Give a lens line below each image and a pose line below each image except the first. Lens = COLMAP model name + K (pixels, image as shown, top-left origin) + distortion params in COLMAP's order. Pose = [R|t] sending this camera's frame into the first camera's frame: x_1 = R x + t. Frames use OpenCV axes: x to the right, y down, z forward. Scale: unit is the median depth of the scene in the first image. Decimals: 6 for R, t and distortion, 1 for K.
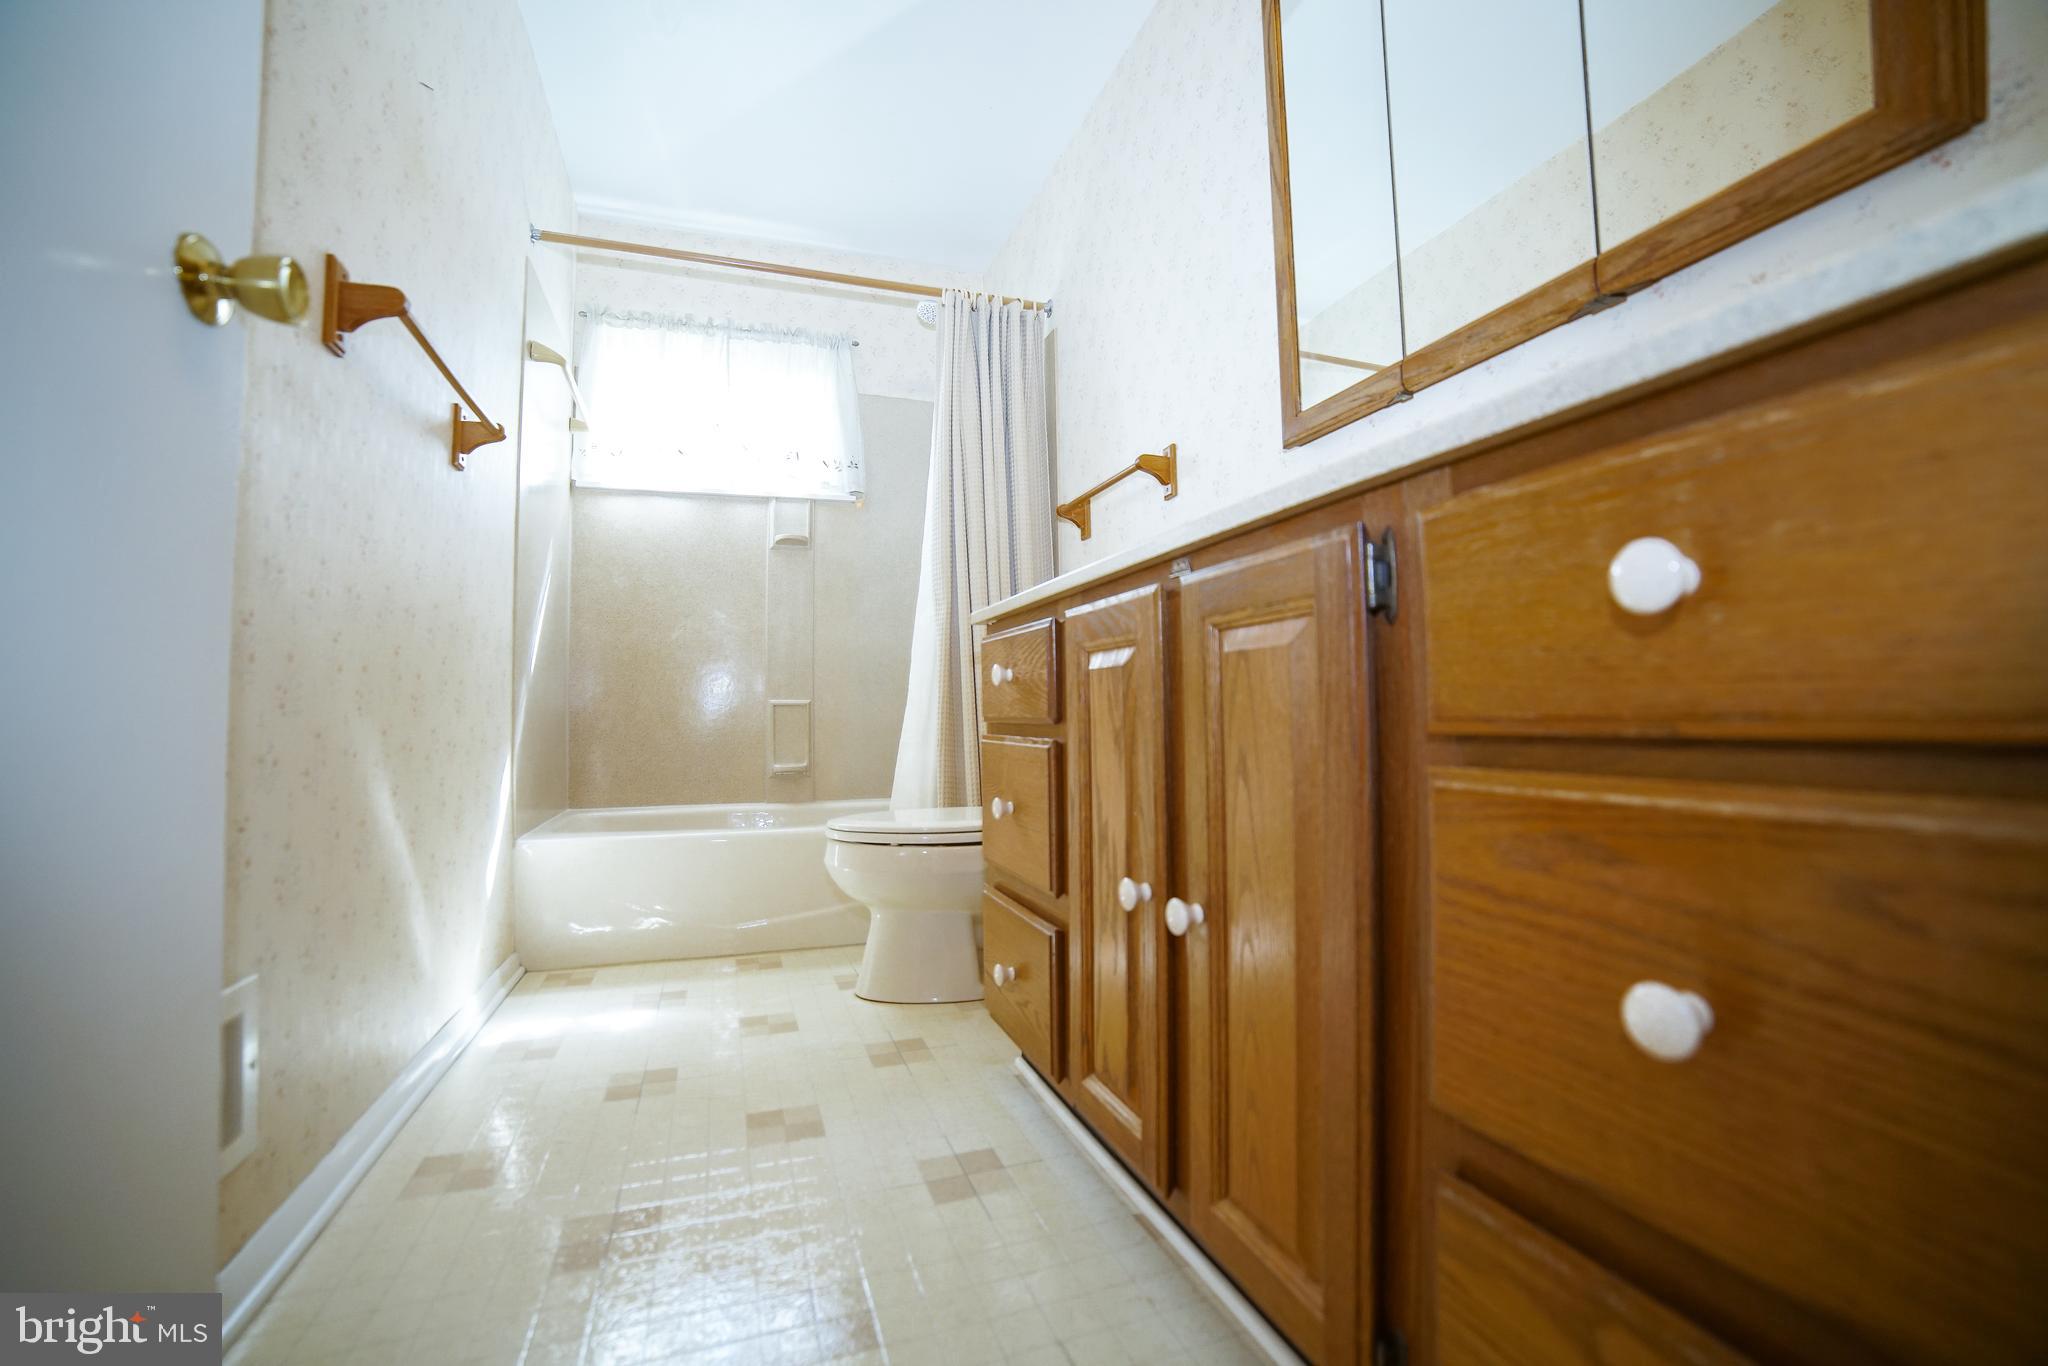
lens RADIAL K [[838.2, 0, 1021.1], [0, 838.2, 674.6], [0, 0, 1]] dist [-0.107497, 0.038538]
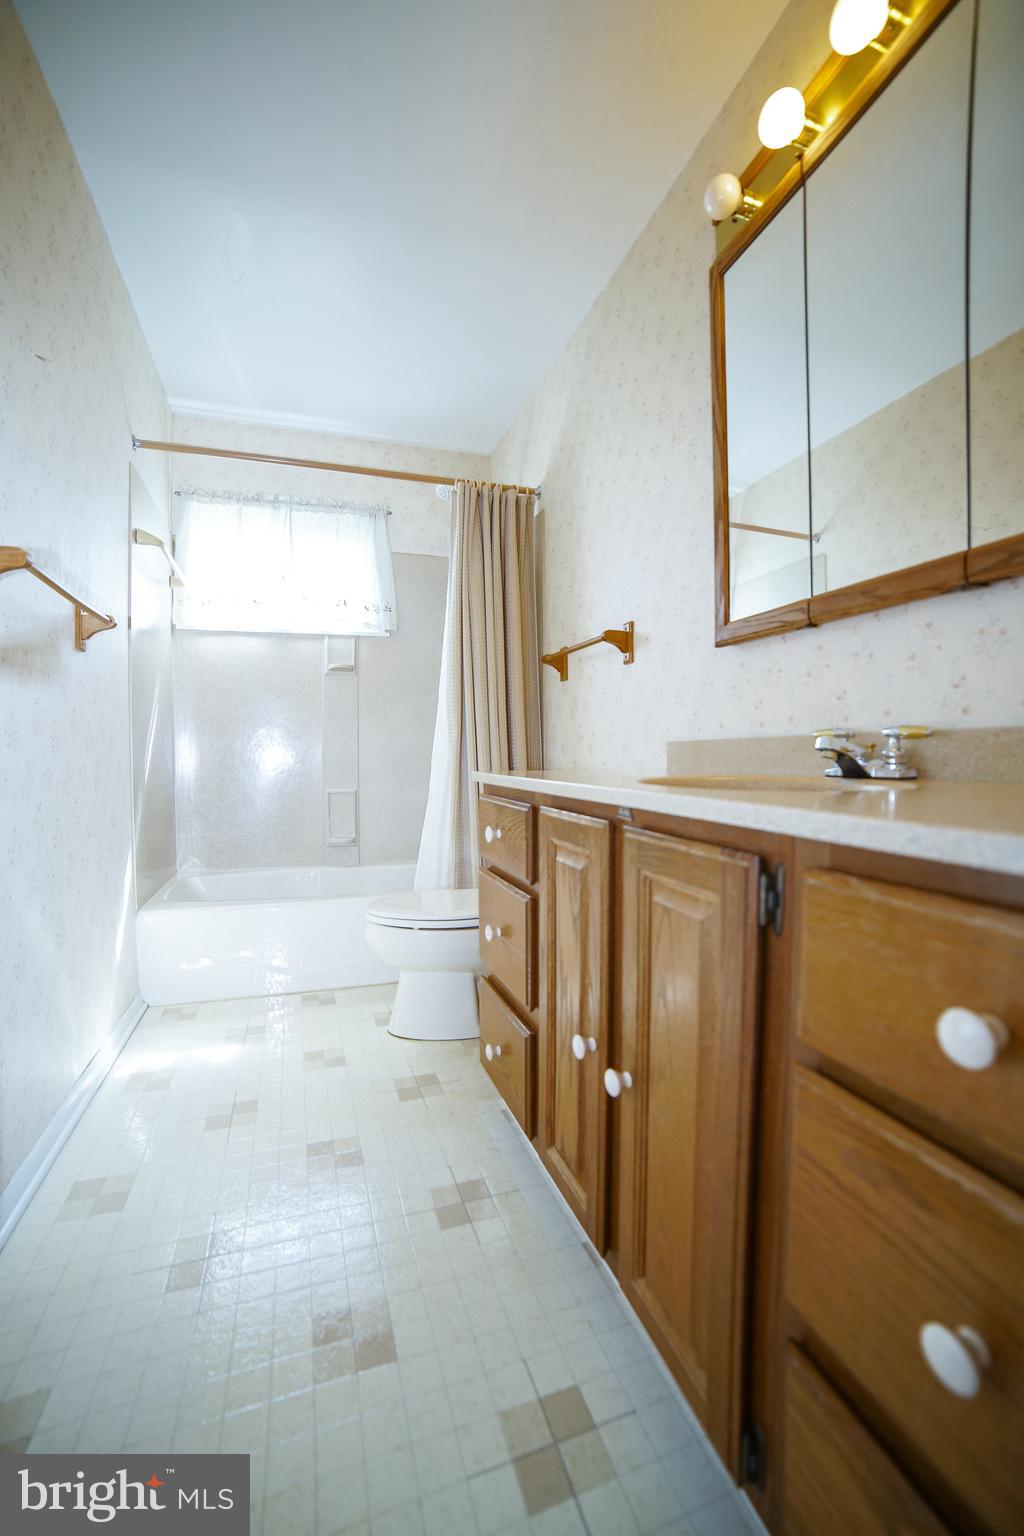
lens RADIAL K [[629.1, 0, 512.0], [0, 629.1, 768.0], [0, 0, 1]] dist [-0.103597, 0.034147]
pose [[0.999868, 0.009667, -0.013058, 0.015182], [-0.008711, 0.997406, 0.071449, -0.140541], [0.013715, -0.071326, 0.997359, 0.016088]]
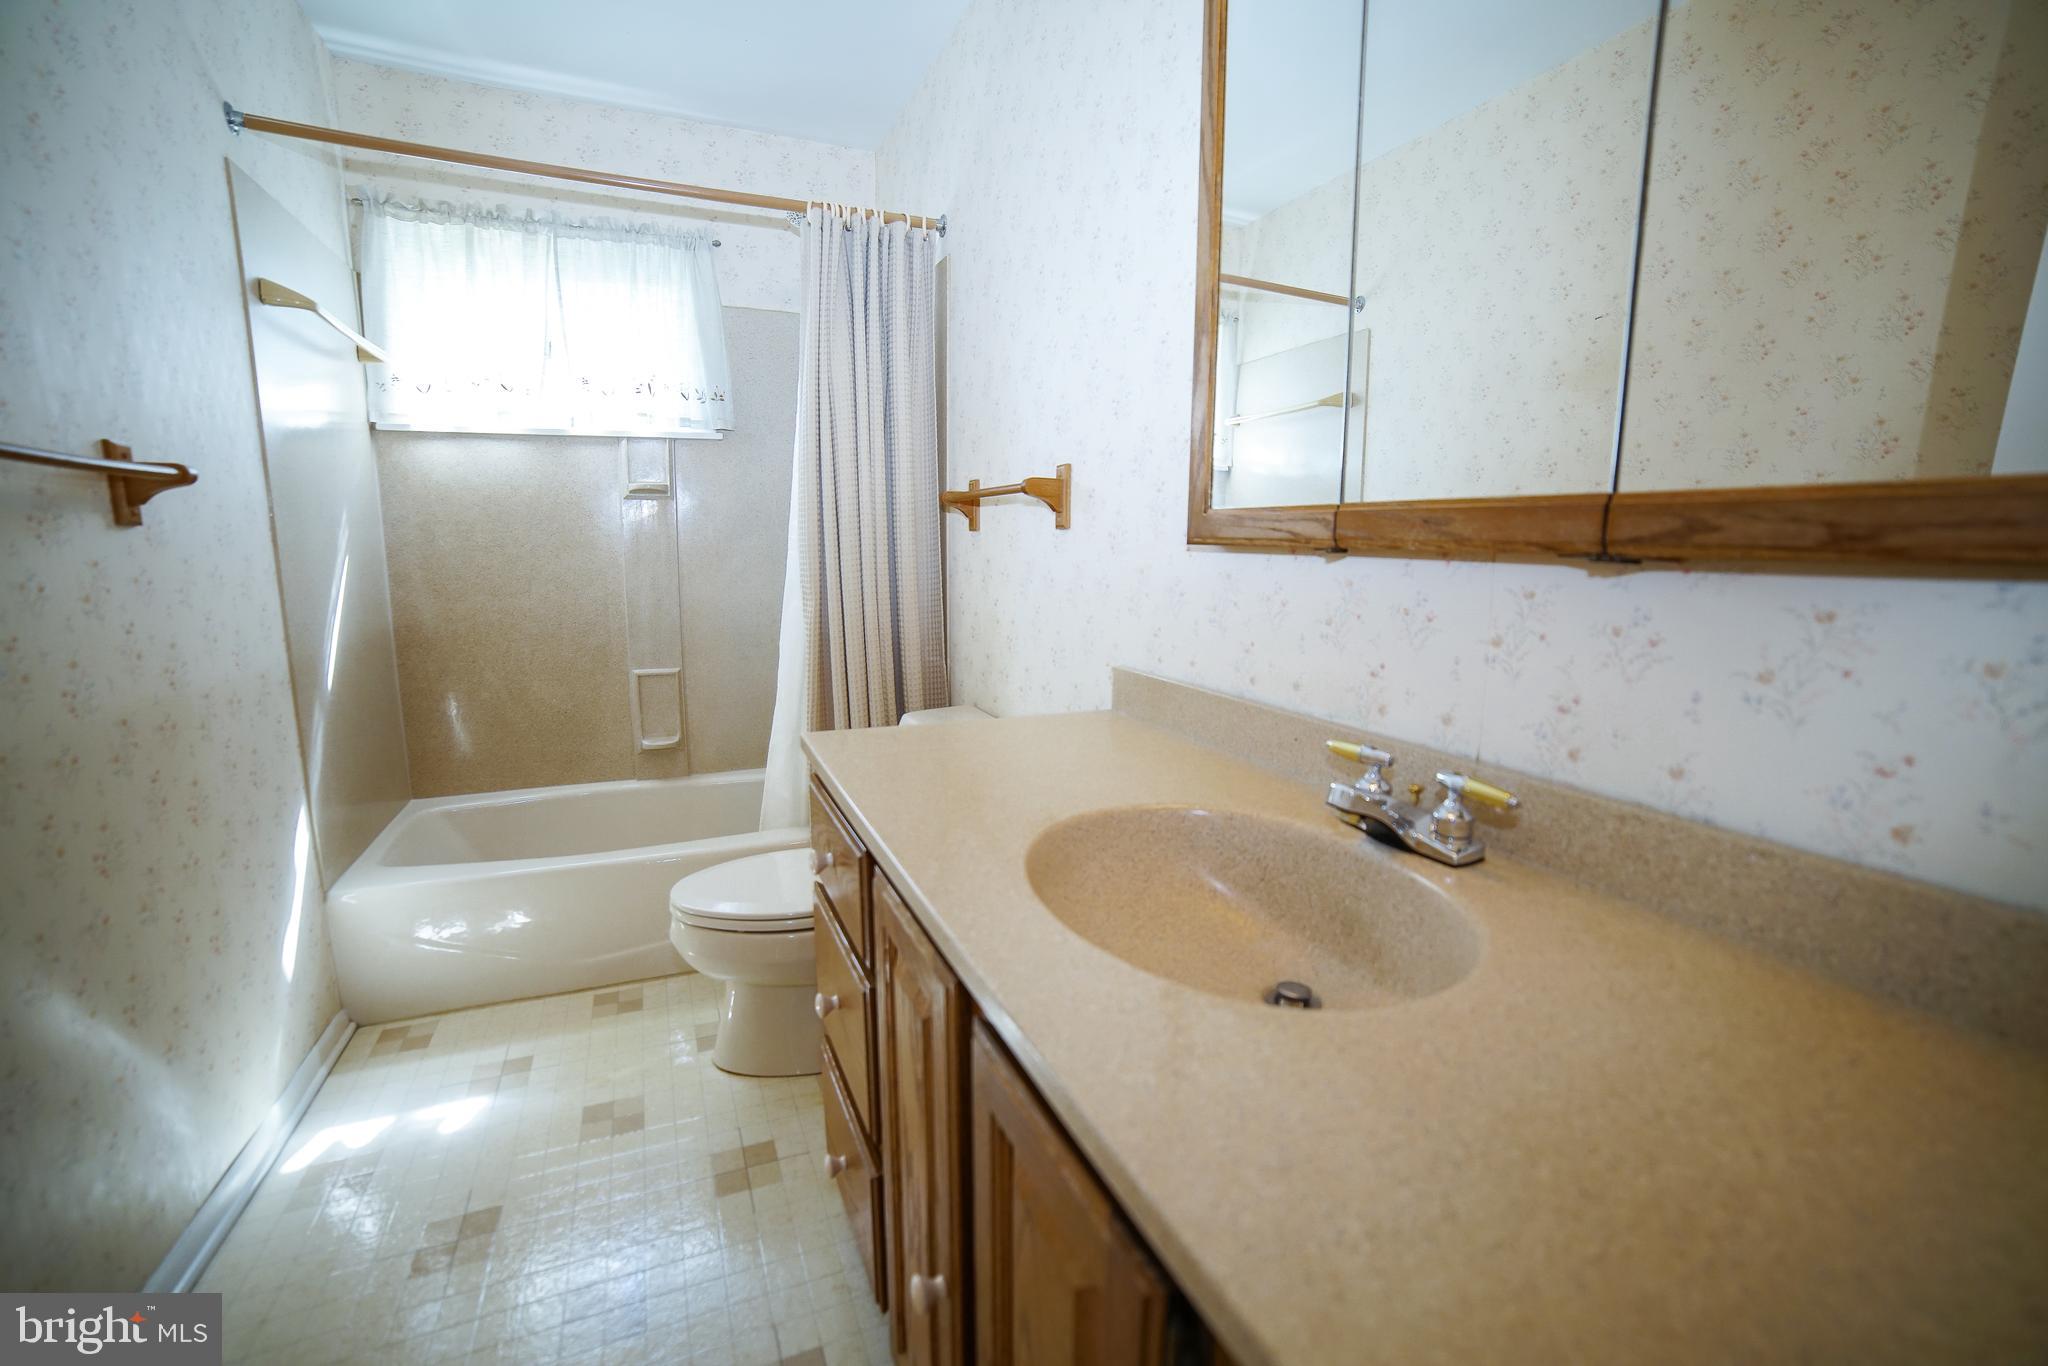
lens RADIAL K [[838.2, 0, 1021.1], [0, 838.2, 674.6], [0, 0, 1]] dist [-0.107497, 0.038538]
pose [[0.996943, 0.010078, 0.077474, 0.087911], [-0.025855, 0.978326, 0.205450, -0.286980], [-0.073724, -0.206825, 0.975596, 0.178359]]
